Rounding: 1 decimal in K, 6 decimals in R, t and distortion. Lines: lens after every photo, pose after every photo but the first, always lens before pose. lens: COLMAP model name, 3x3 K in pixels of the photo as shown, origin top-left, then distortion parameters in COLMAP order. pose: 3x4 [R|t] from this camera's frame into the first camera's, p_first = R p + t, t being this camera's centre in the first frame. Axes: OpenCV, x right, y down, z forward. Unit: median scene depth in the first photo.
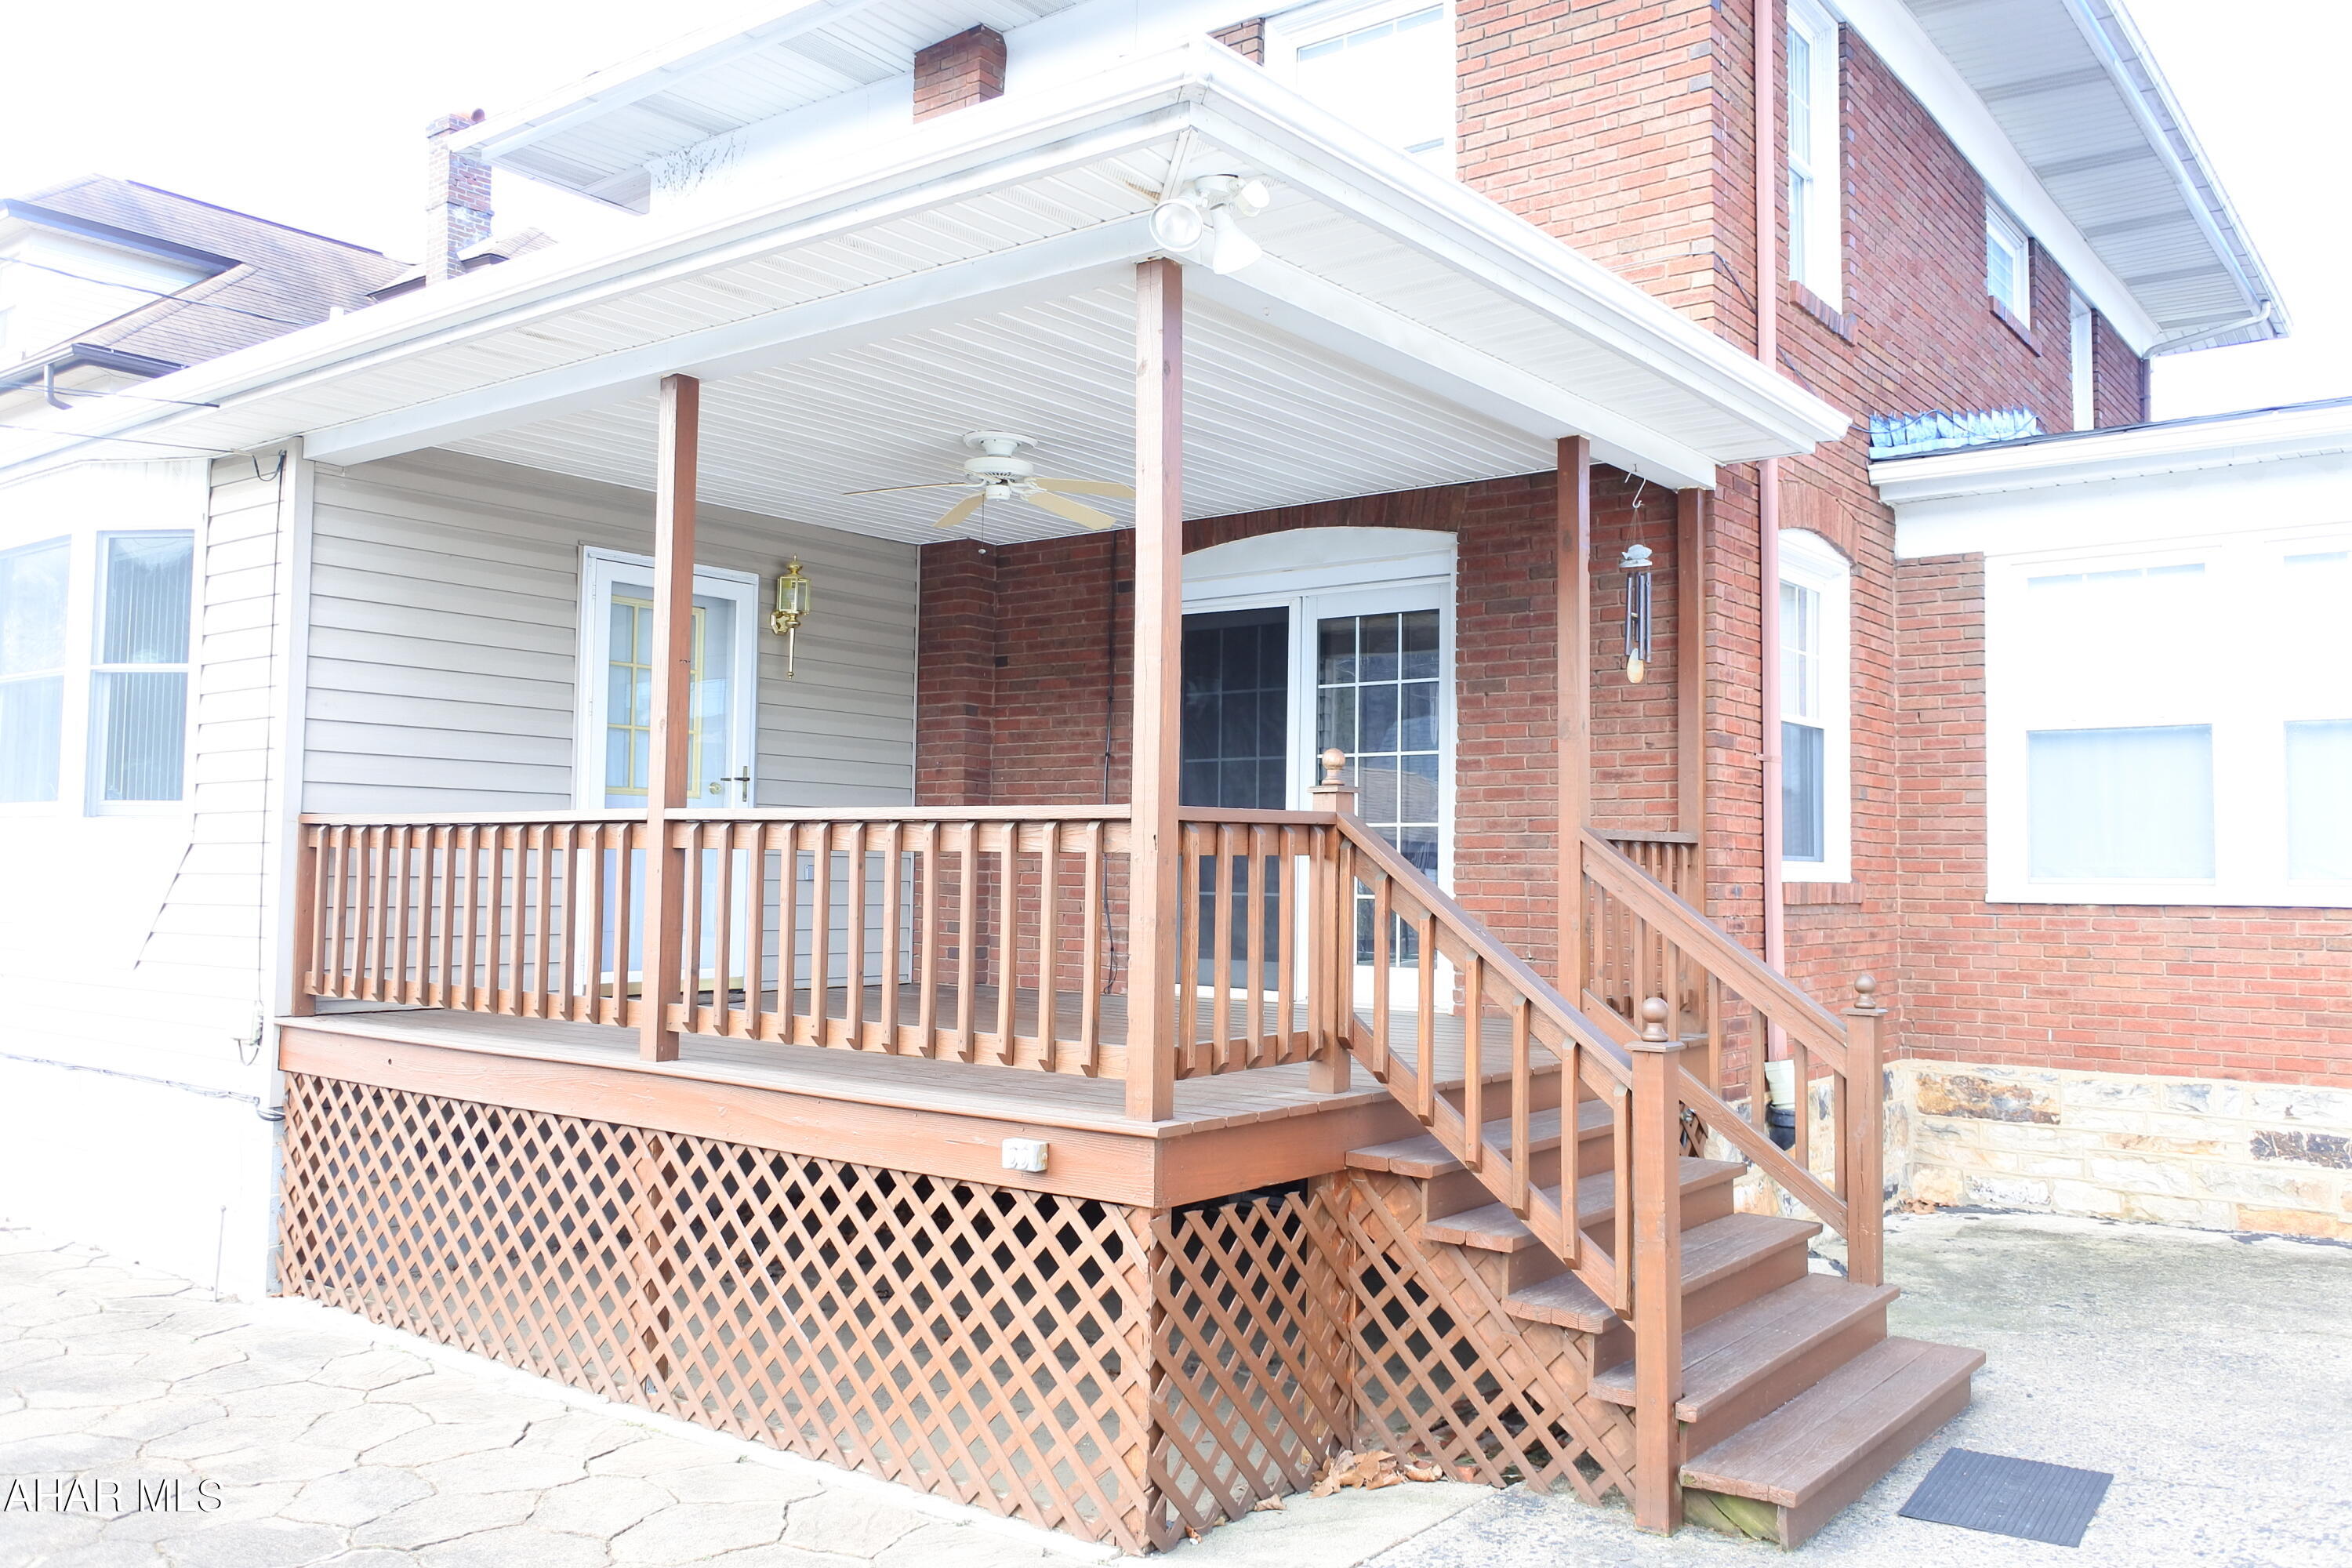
lens RADIAL K [[1838.2, 0, 1176.0], [0, 1838.2, 784.0], [0, 0, 1]] dist [-0.006616, -0.000217]
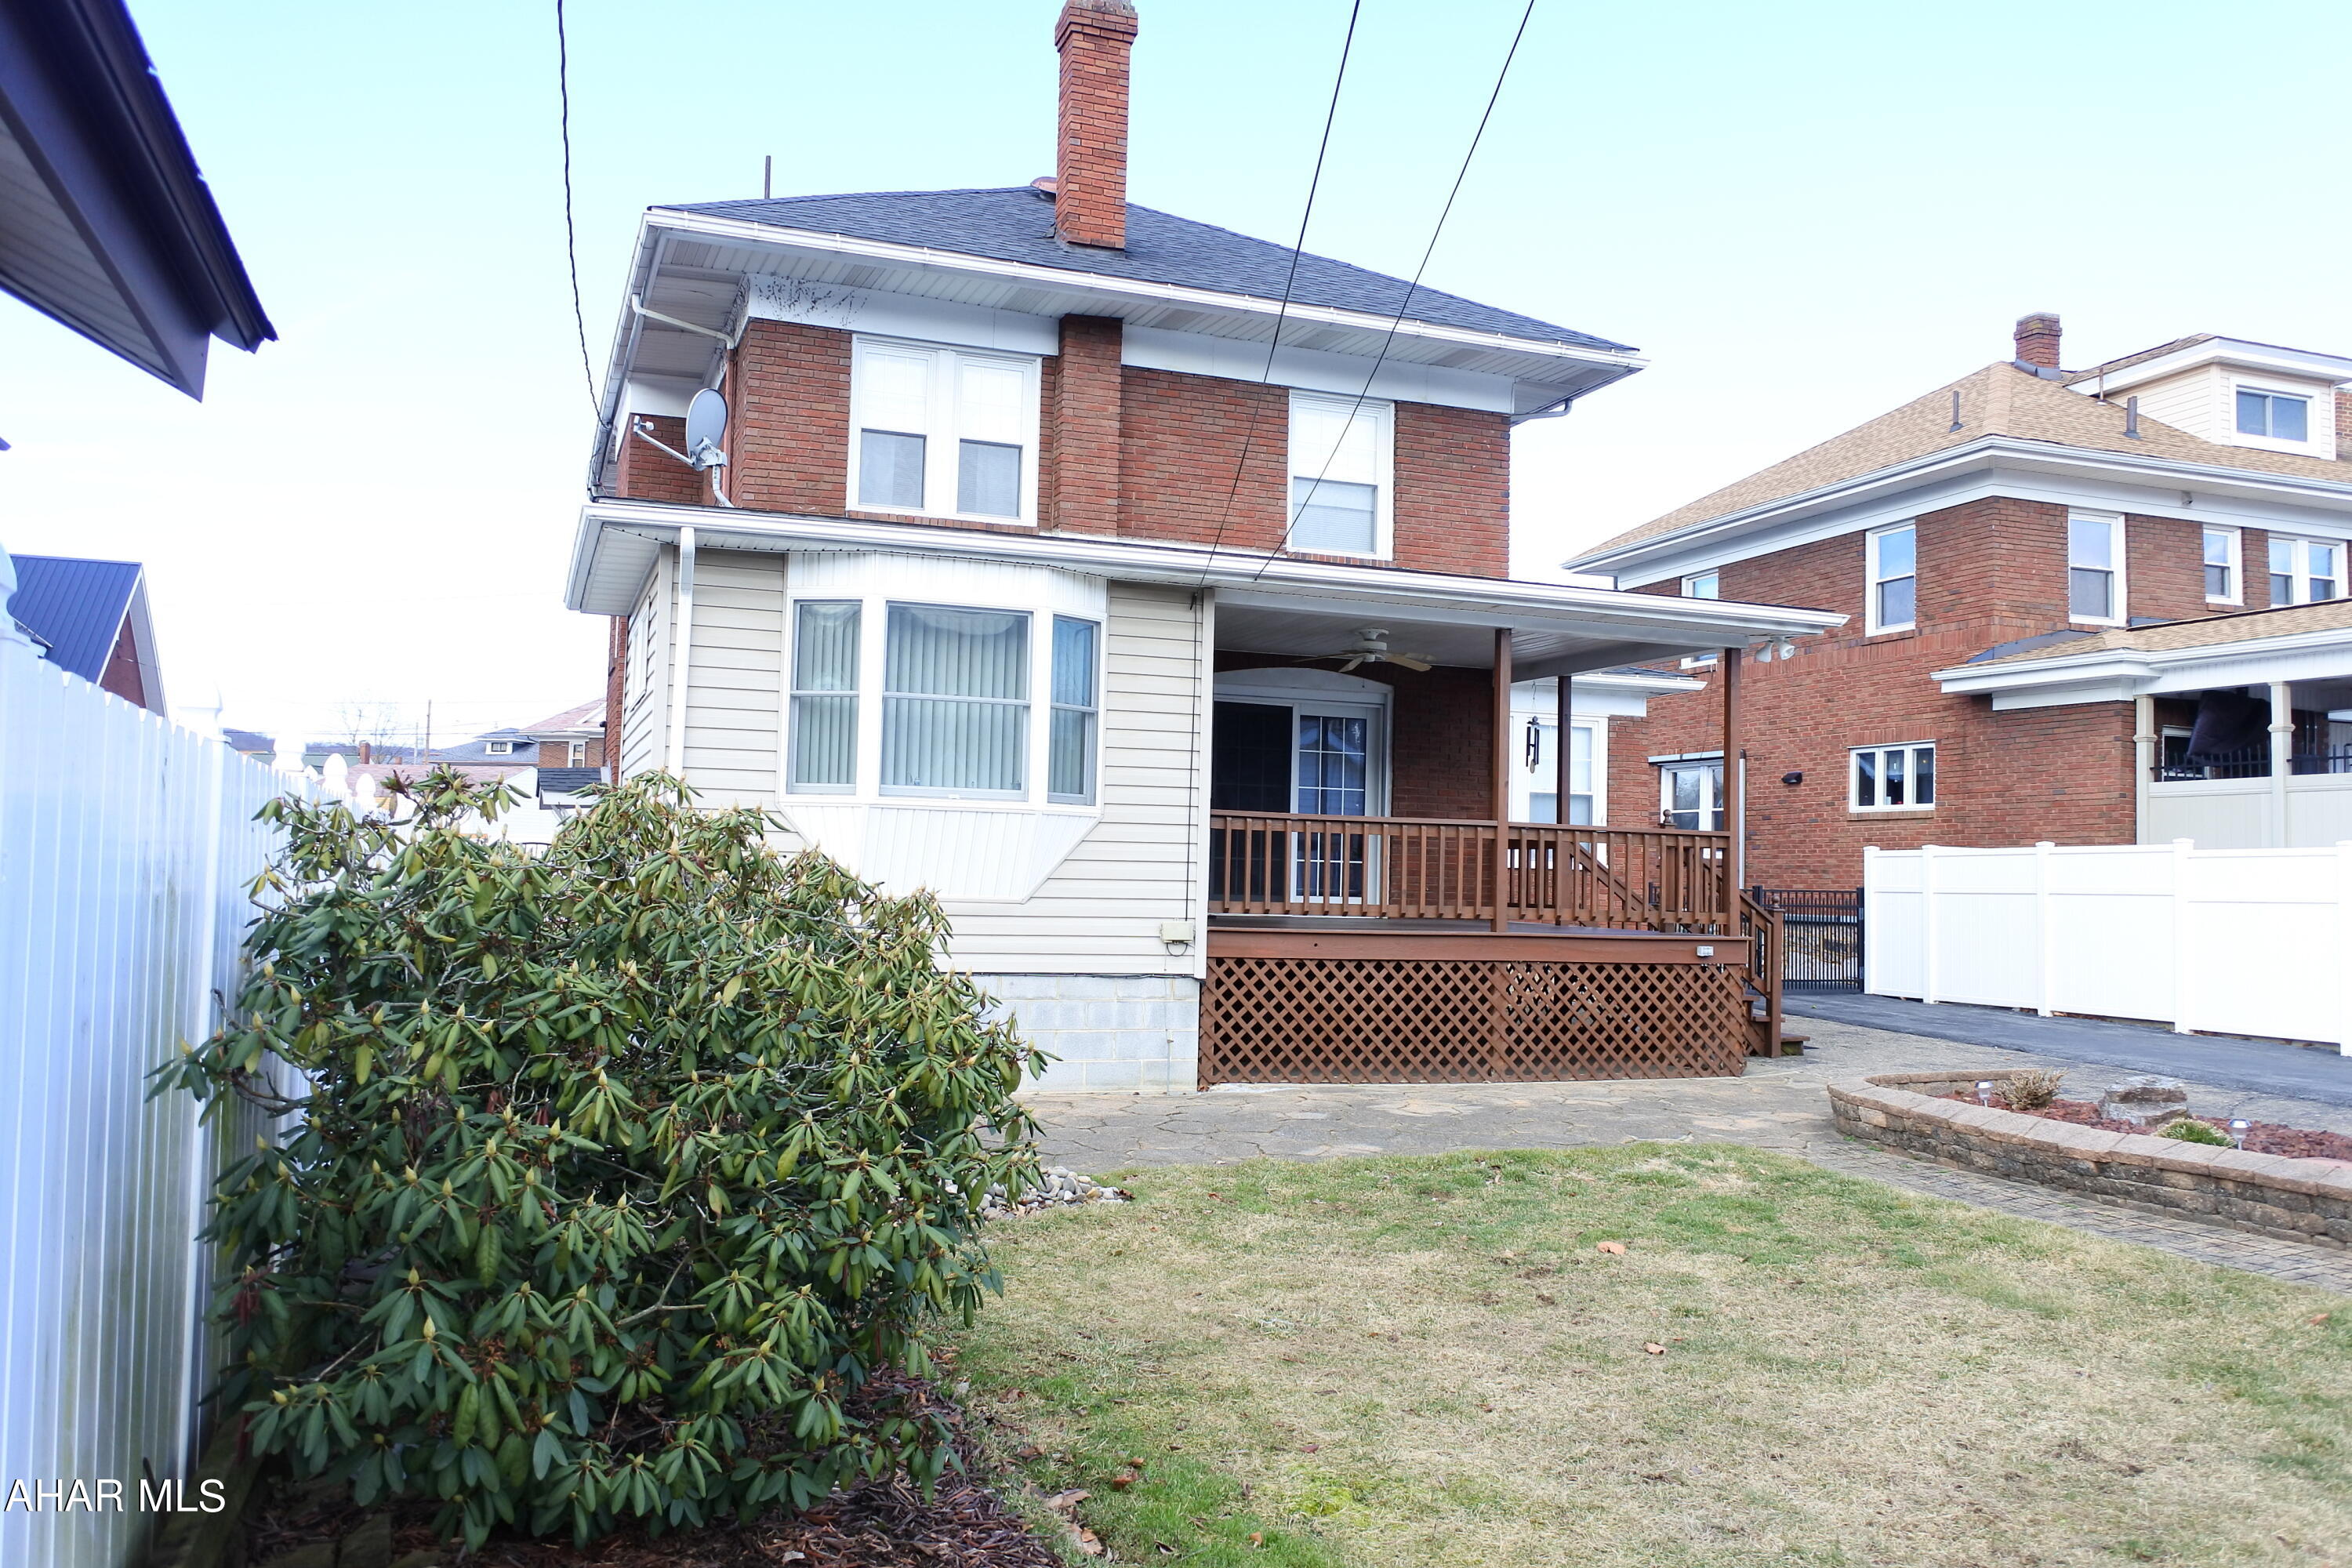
lens RADIAL K [[1838.2, 0, 1176.0], [0, 1838.2, 784.0], [0, 0, 1]] dist [-0.006616, -0.000217]
pose [[0.538077, 0.044231, 0.841734, -1.988462], [-0.060653, 0.998065, -0.013674, 0.019678], [-0.840710, -0.043696, 0.539719, 0.097186]]
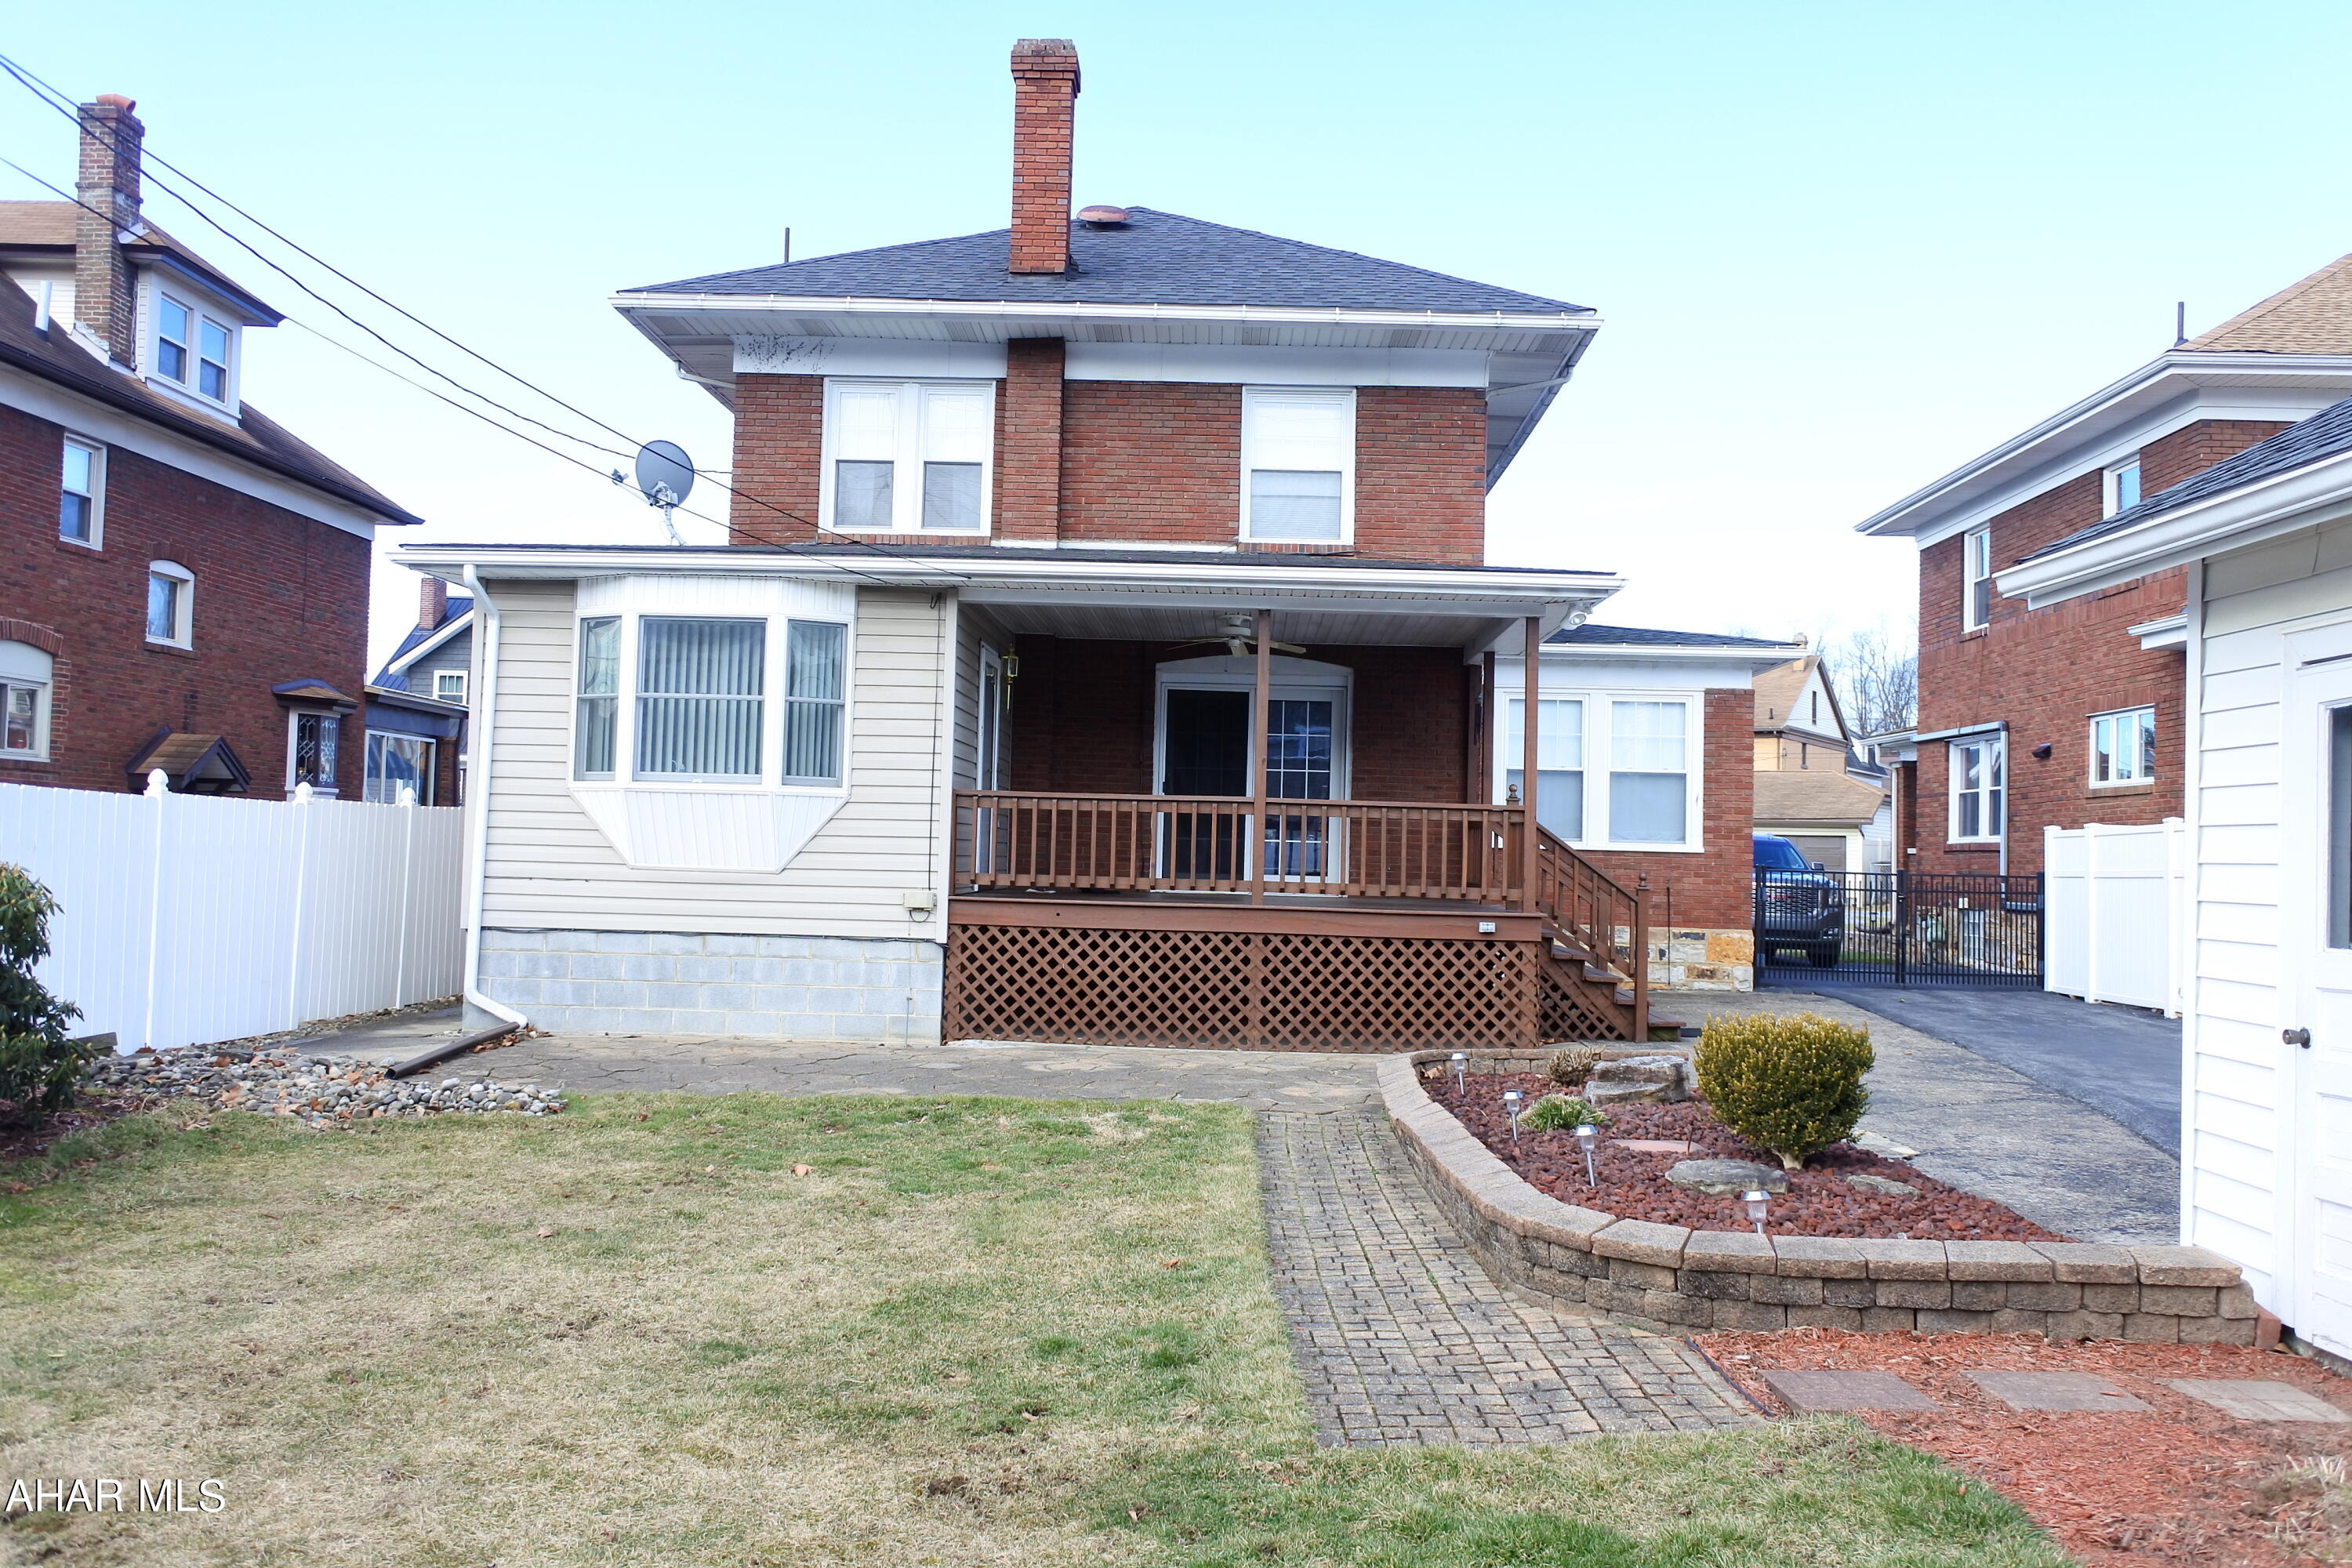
lens RADIAL K [[1838.2, 0, 1176.0], [0, 1838.2, 784.0], [0, 0, 1]] dist [-0.006616, -0.000217]
pose [[0.812062, 0.032157, 0.582684, -1.424918], [-0.045001, 0.998958, 0.007585, -0.012960], [-0.581833, -0.032381, 0.812663, -0.684560]]
